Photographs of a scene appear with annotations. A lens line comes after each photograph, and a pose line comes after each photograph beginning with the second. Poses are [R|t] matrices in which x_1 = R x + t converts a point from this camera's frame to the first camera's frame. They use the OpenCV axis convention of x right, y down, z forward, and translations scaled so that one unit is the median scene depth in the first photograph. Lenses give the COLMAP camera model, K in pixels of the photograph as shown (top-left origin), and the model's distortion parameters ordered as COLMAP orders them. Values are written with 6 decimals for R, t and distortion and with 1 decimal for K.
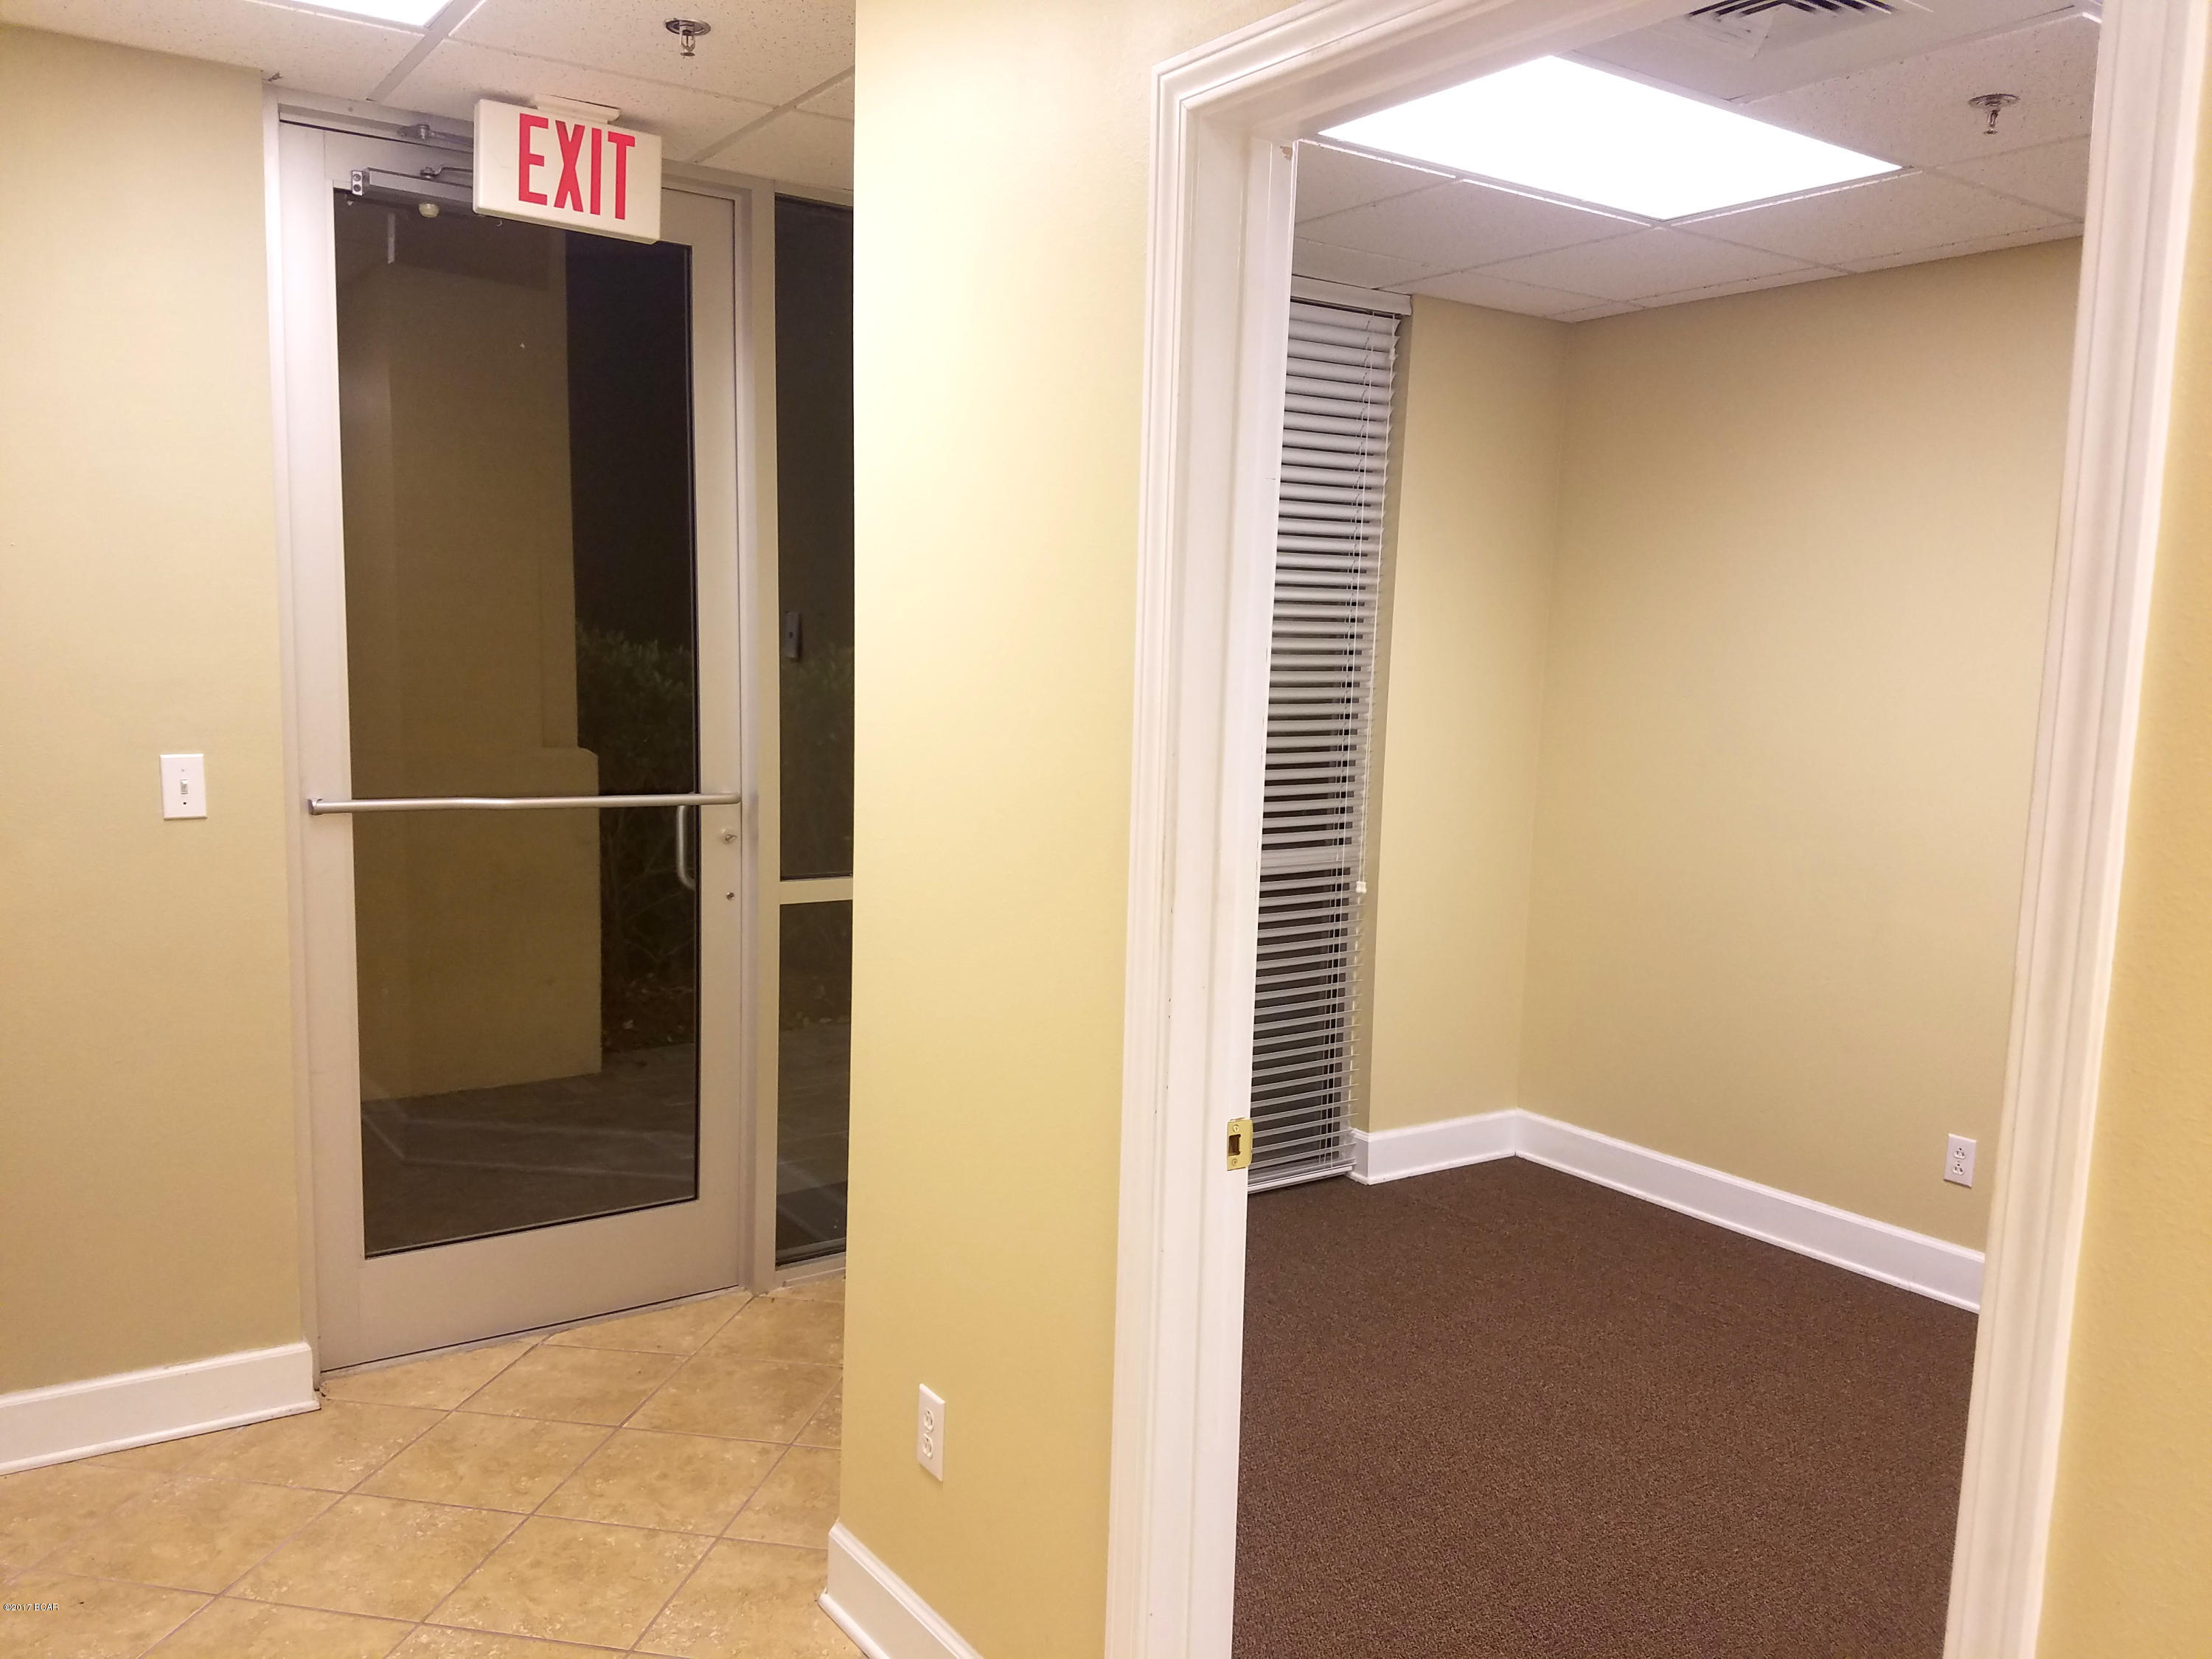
lens RADIAL K [[1683.3, 0, 1096.2], [0, 1683.3, 851.7], [0, 0, 1]] dist [0.041130, -0.083282]
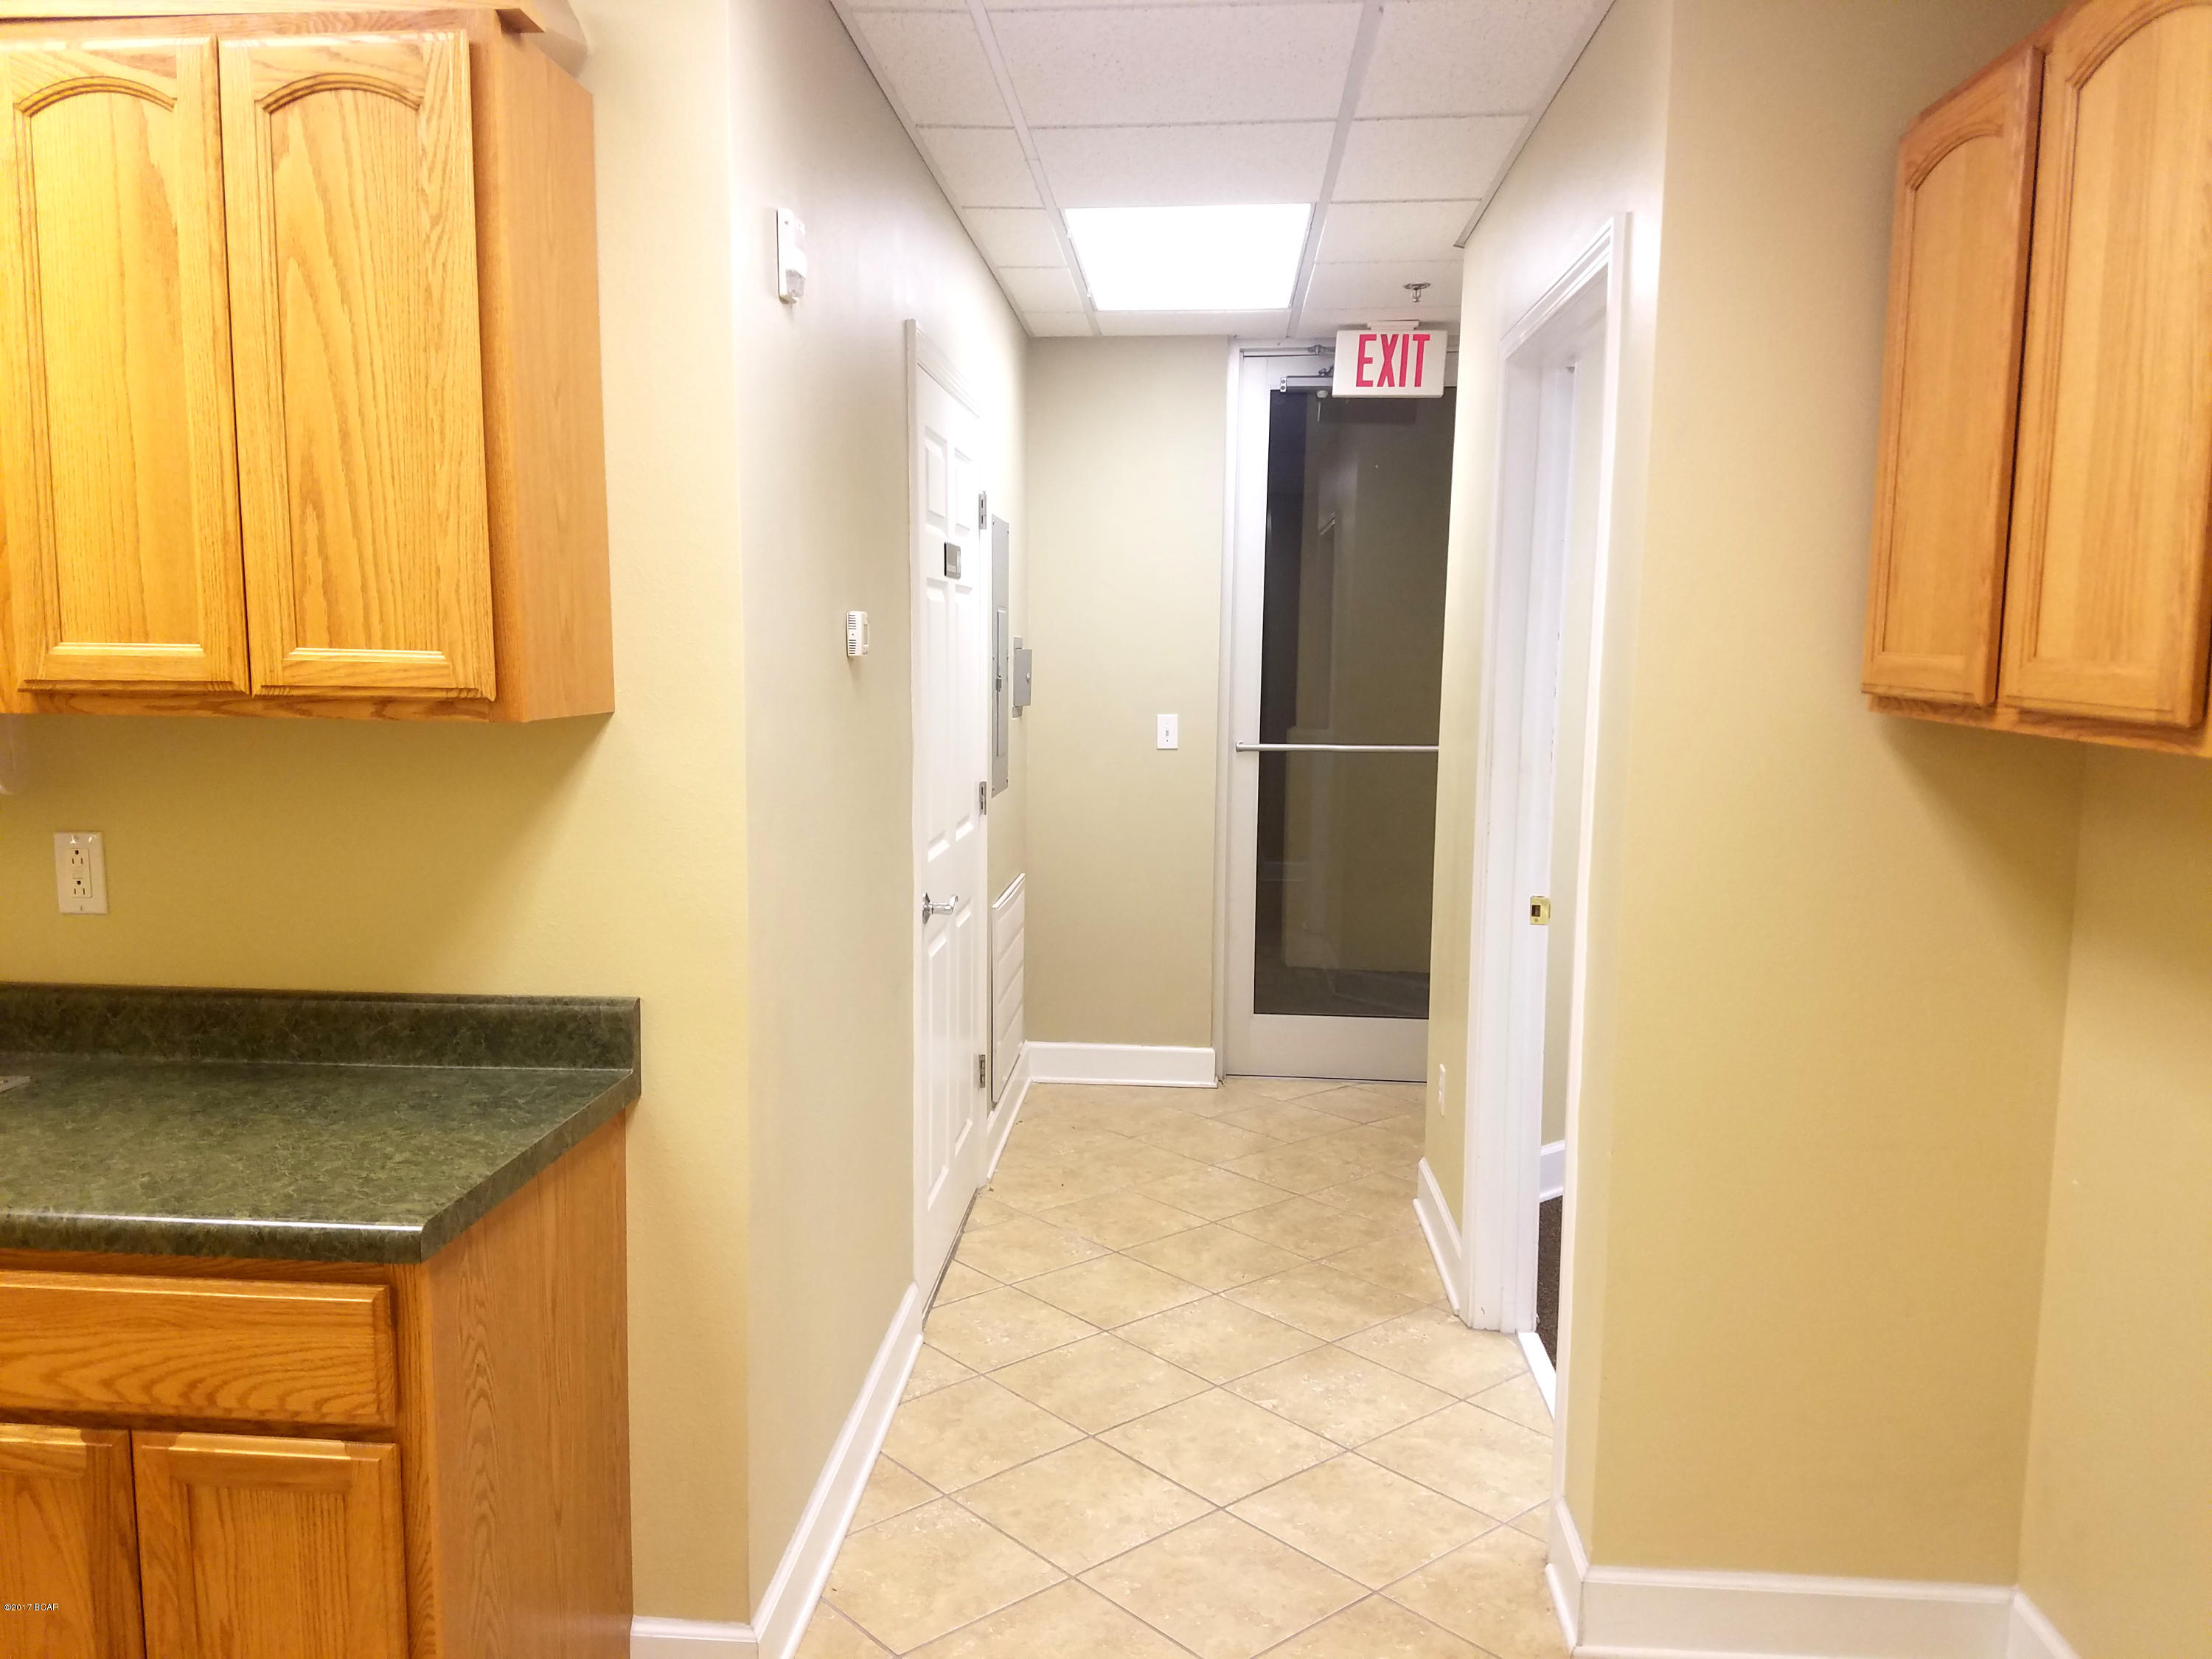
lens RADIAL K [[1683.3, 0, 1096.2], [0, 1683.3, 851.7], [0, 0, 1]] dist [0.041130, -0.083282]
pose [[0.771137, 0.050193, -0.634688, 0.542749], [-0.058896, 0.998237, 0.007385, 0.078274], [0.633940, 0.031686, 0.772733, -0.441581]]
